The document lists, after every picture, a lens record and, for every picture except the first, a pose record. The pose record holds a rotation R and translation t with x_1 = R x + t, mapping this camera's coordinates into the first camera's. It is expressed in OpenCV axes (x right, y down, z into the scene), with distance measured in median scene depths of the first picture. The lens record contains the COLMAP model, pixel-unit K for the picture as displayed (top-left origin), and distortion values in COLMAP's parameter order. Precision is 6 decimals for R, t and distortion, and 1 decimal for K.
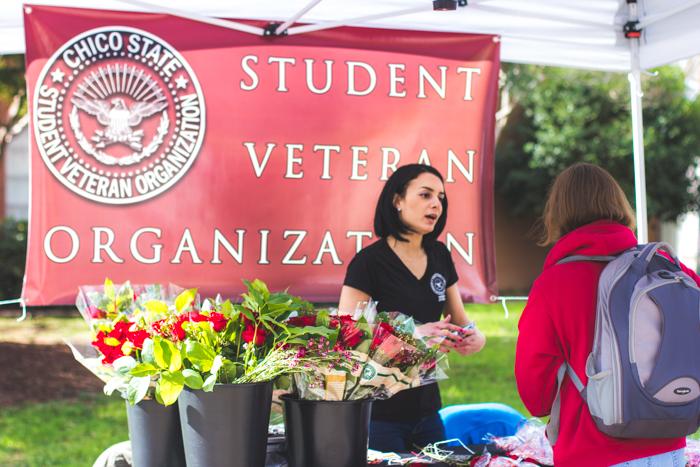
lens RADIAL K [[1589.6, 0, 350.2], [0, 1589.6, 233.3], [0, 0, 1]] dist [0.015111, 0.000000]
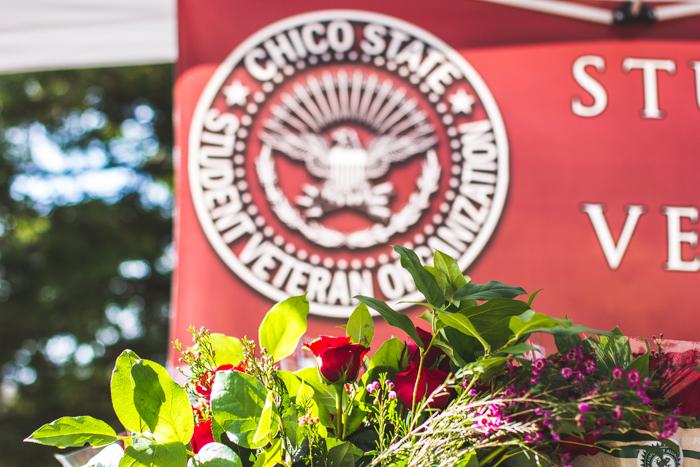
lens RADIAL K [[1589.6, 0, 349.1], [0, 1589.6, 233.8], [0, 0, 1]] dist [0.015111, 0.000000]
pose [[0.950787, -0.084927, -0.297980, 0.018555], [0.008451, 0.968453, -0.249054, 0.089153], [0.309731, 0.234279, 0.921510, 0.494519]]
